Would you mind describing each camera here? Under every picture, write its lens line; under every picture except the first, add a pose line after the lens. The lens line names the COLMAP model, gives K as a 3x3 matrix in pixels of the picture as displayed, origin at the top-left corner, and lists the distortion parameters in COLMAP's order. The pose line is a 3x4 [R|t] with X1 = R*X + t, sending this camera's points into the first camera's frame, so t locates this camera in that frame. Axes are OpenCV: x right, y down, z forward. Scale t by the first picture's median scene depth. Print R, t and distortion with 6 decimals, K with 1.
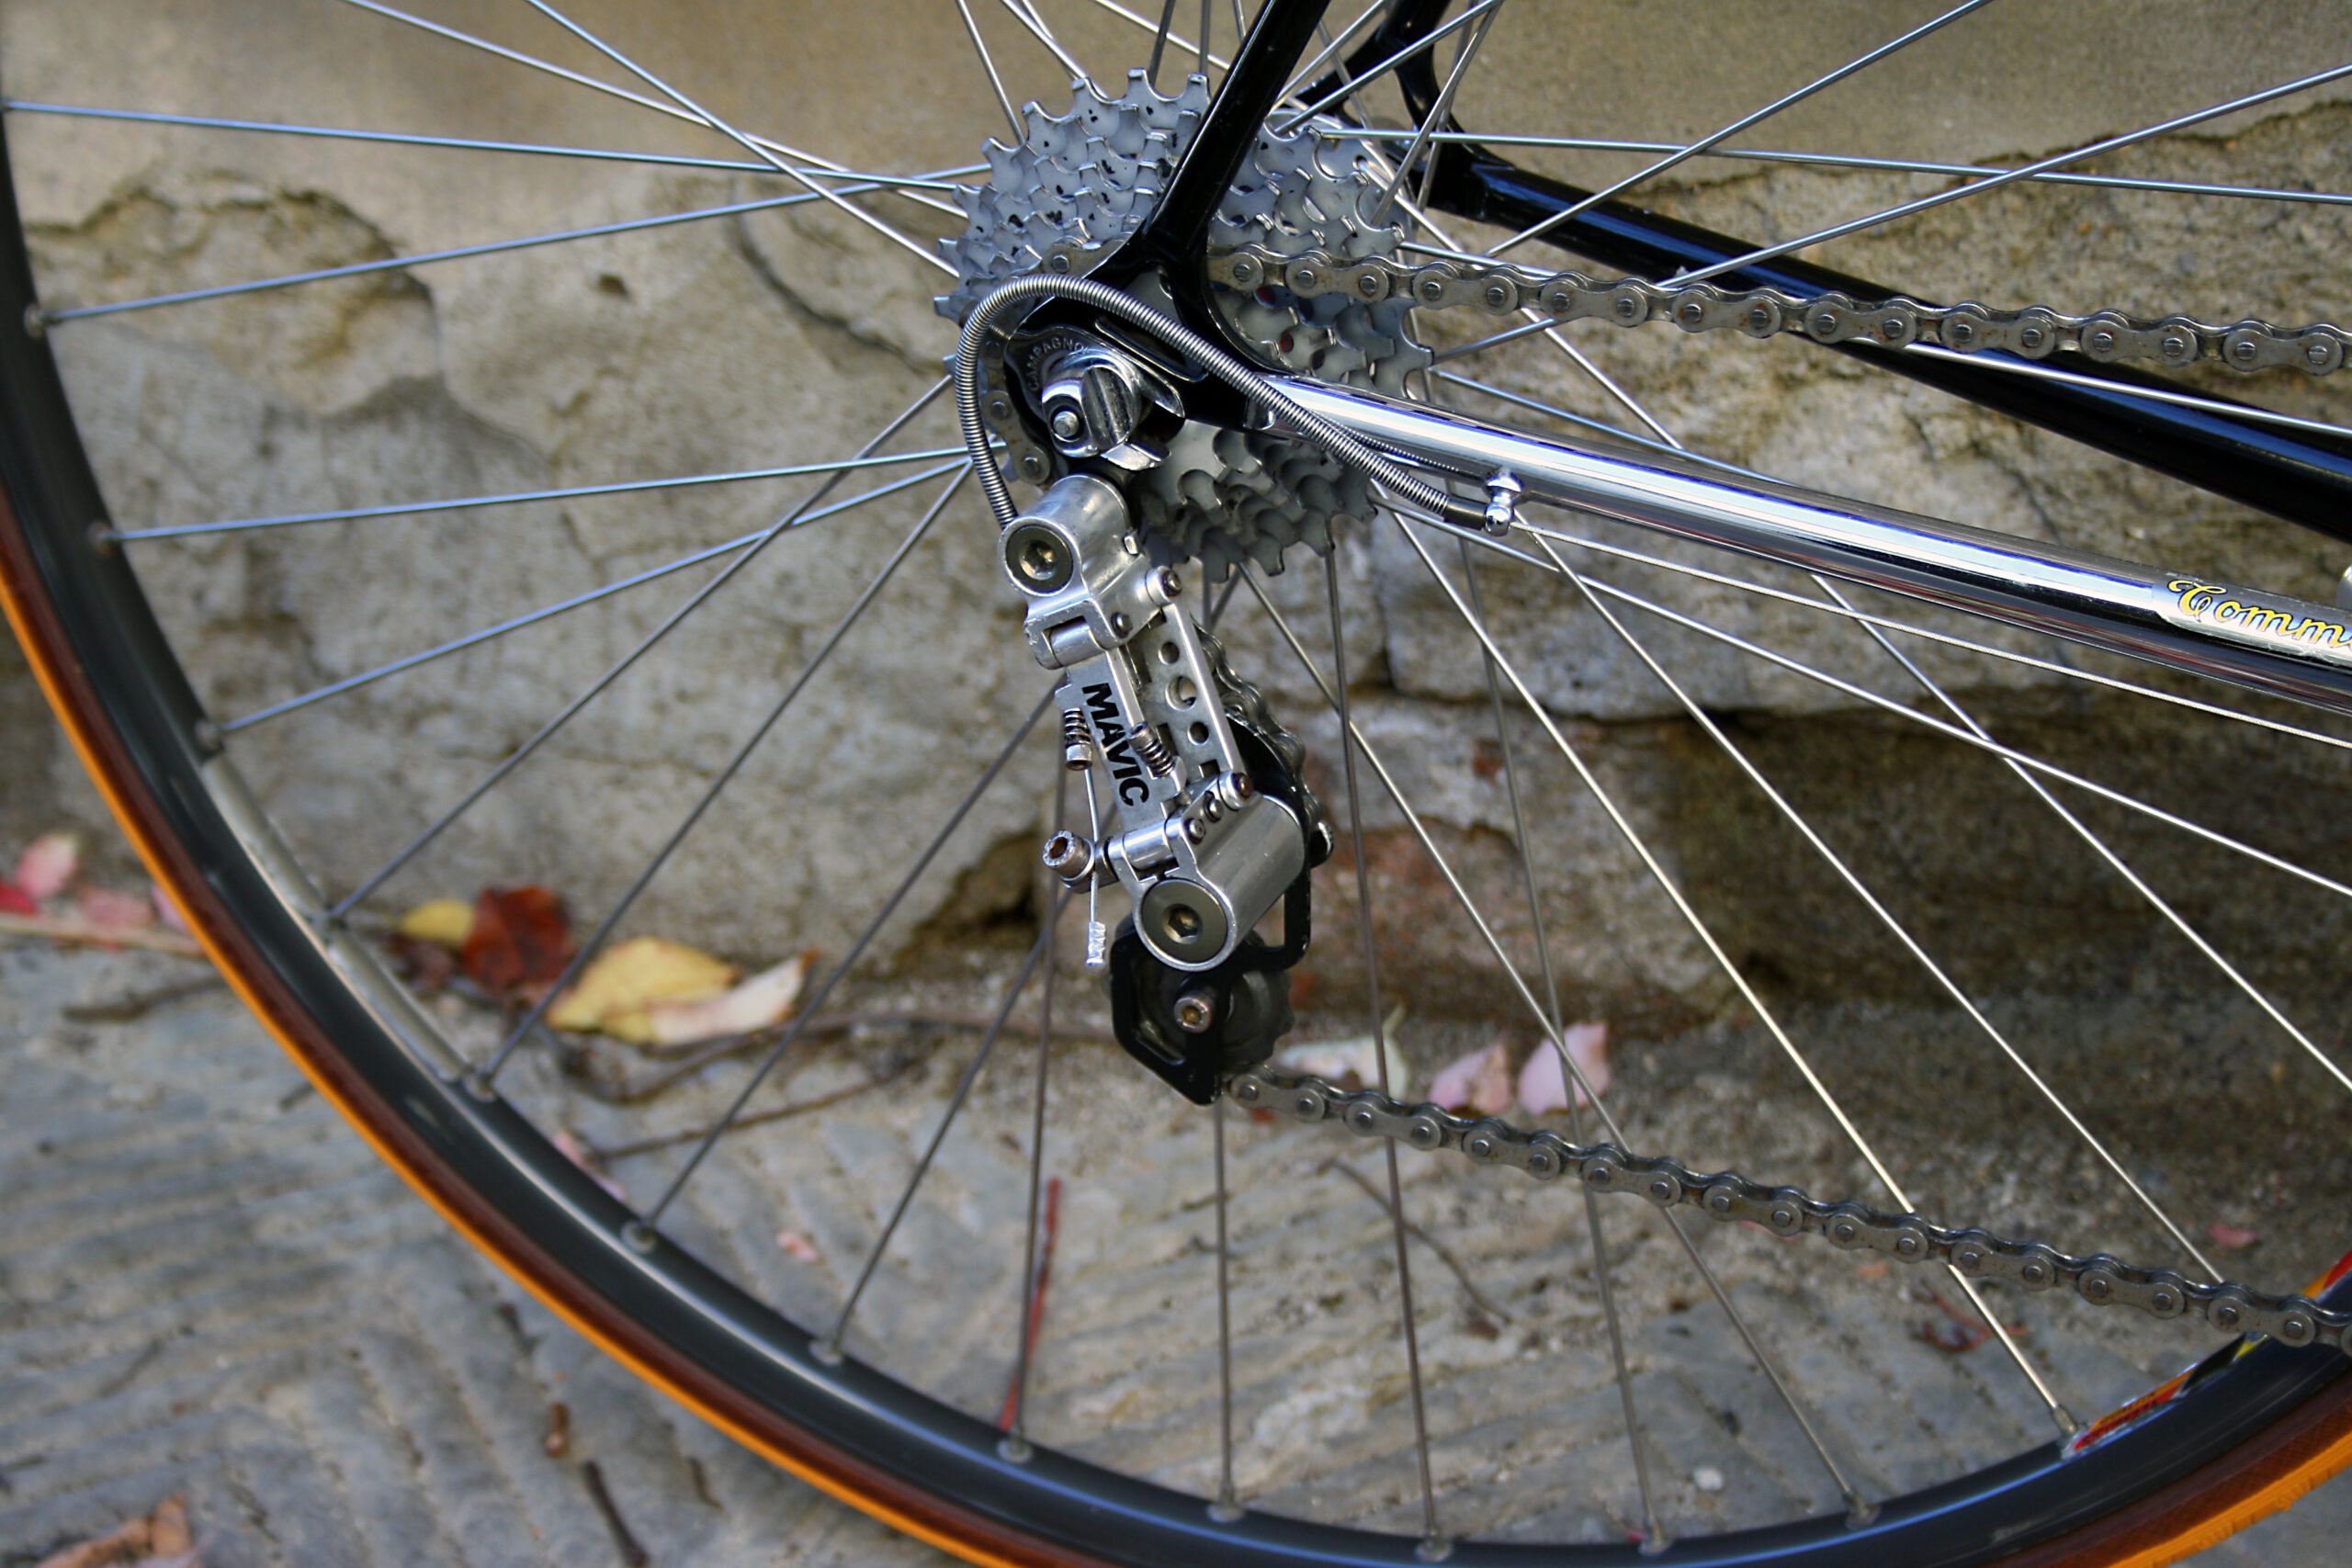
lens RADIAL K [[5200.1, 0, 1165.6], [0, 5200.1, 800.7], [0, 0, 1]] dist [0.081030, 0.000000]
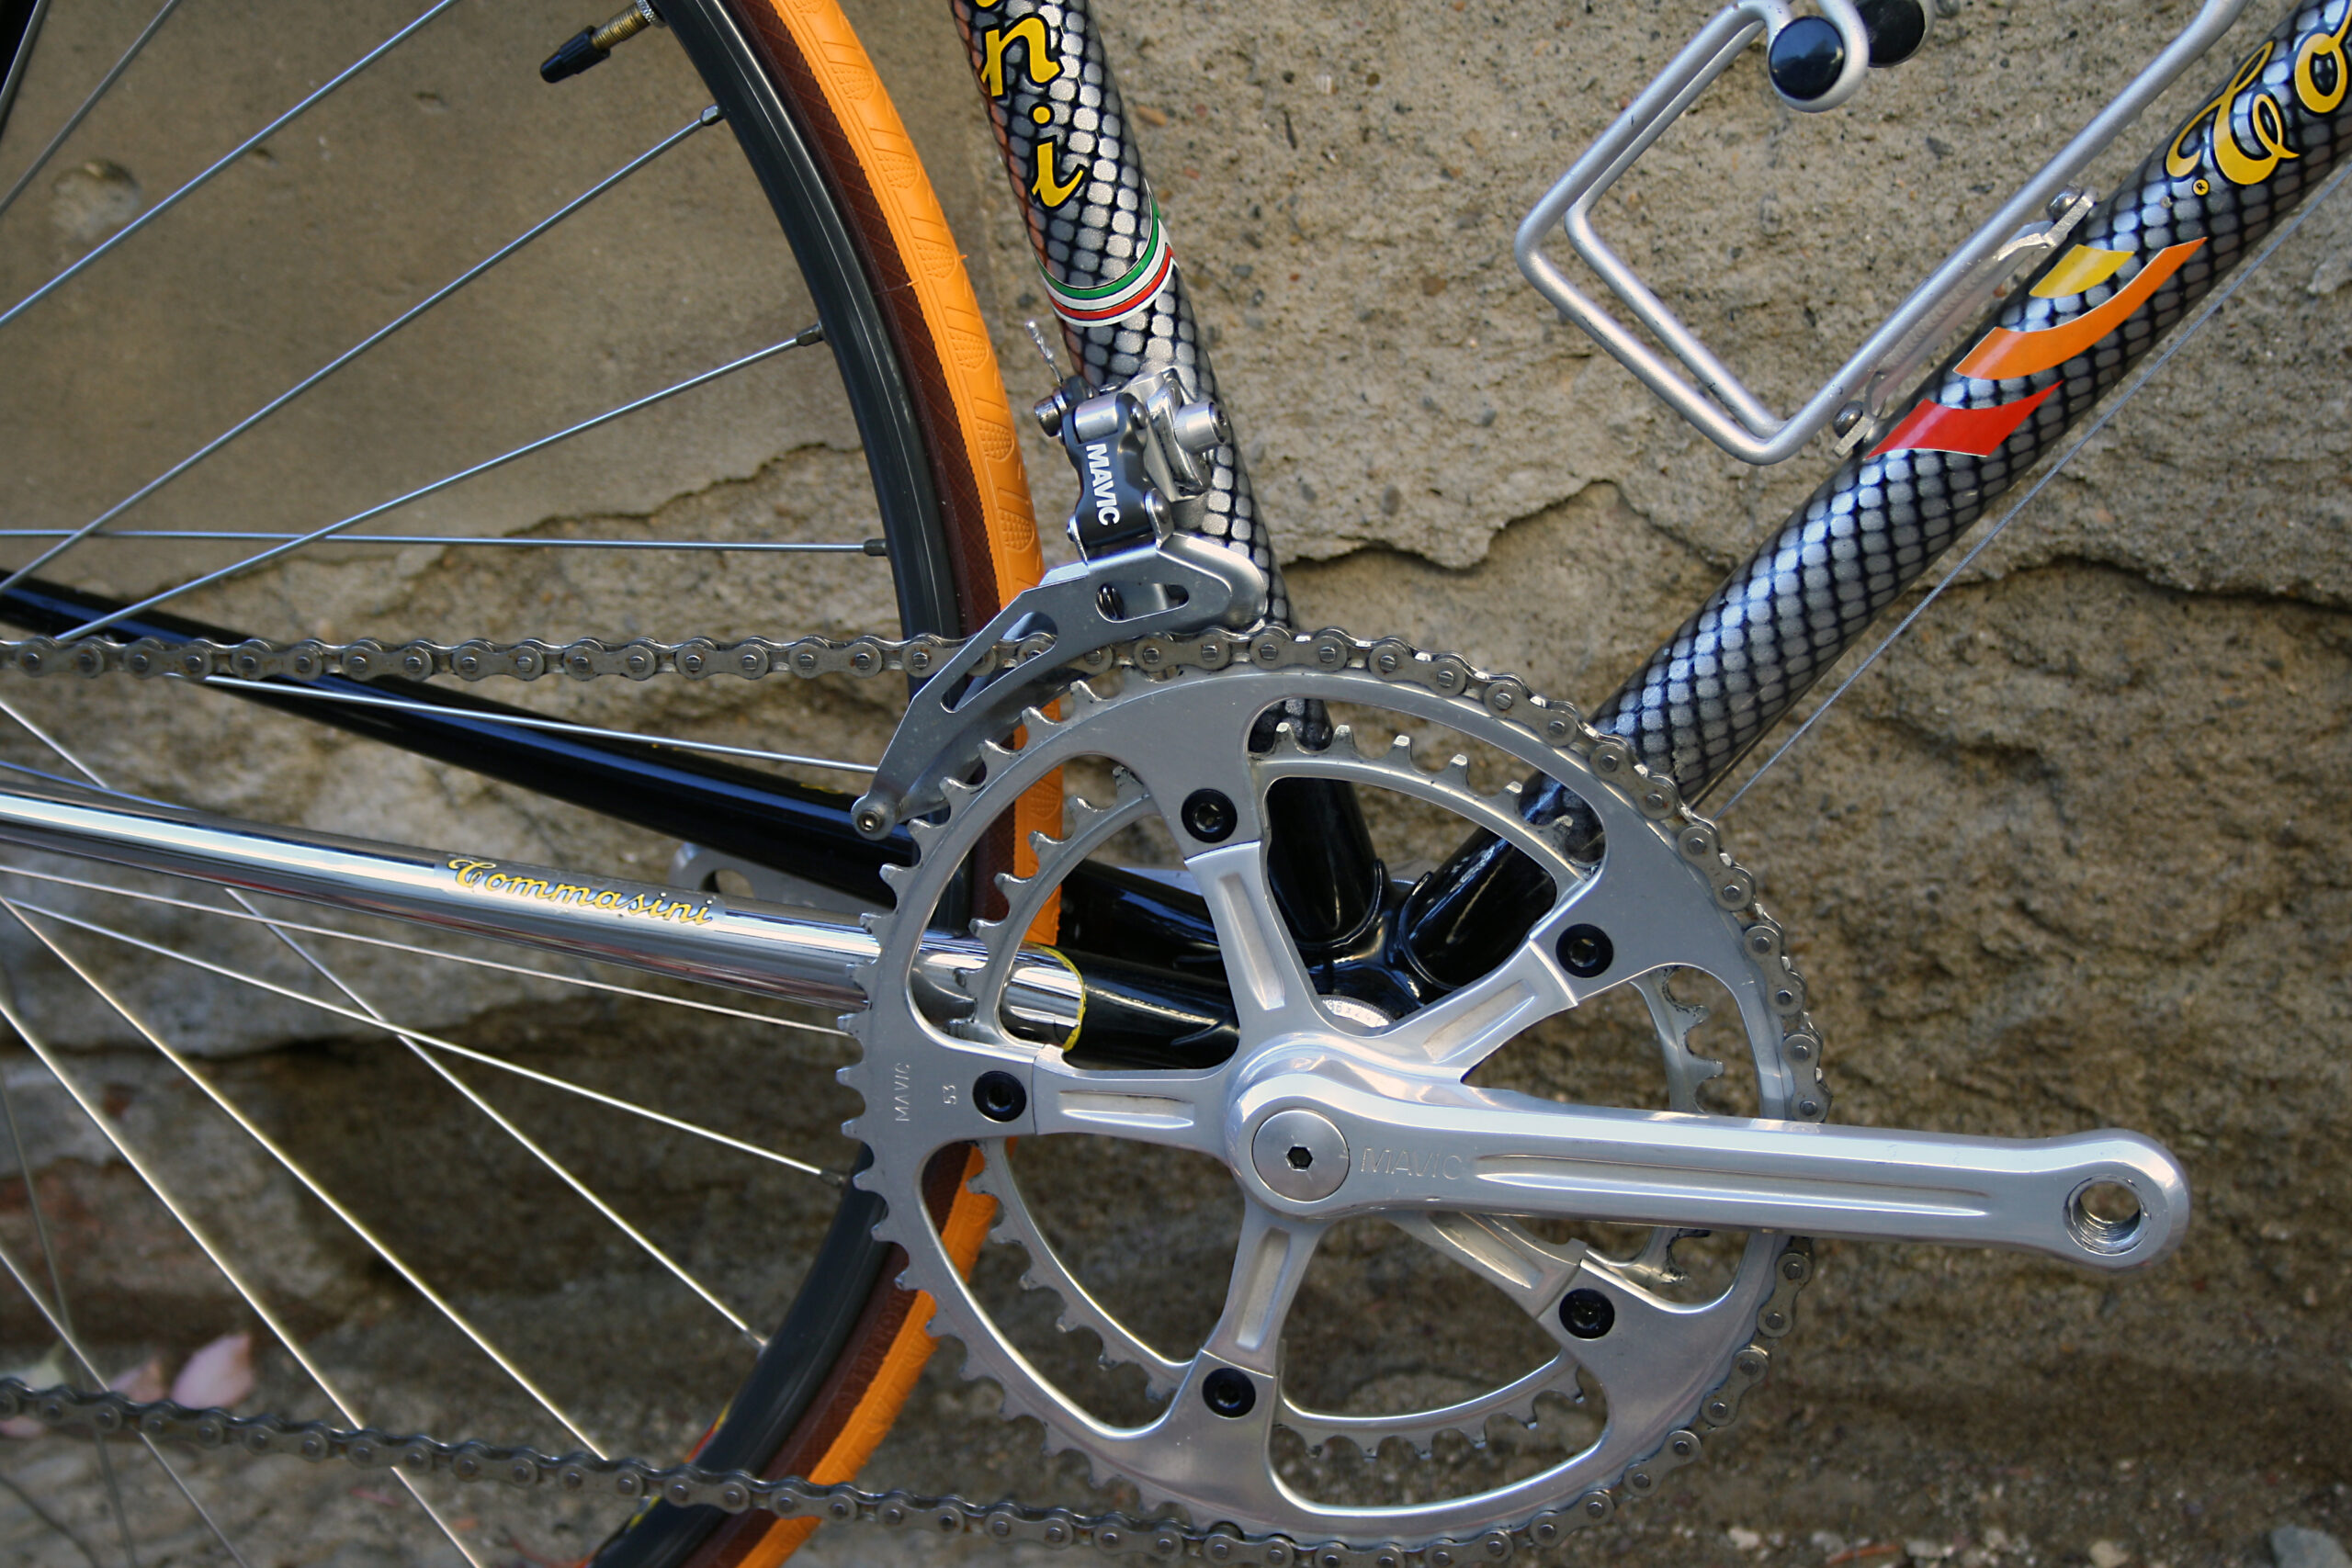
lens RADIAL K [[5200.1, 0, 1180.5], [0, 5200.1, 791.1], [0, 0, 1]] dist [0.081030, 0.000000]
pose [[0.987778, -0.058149, 0.144617, 0.139237], [0.071715, 0.993317, -0.090438, 0.047110], [-0.138392, 0.099704, 0.985346, -0.158515]]
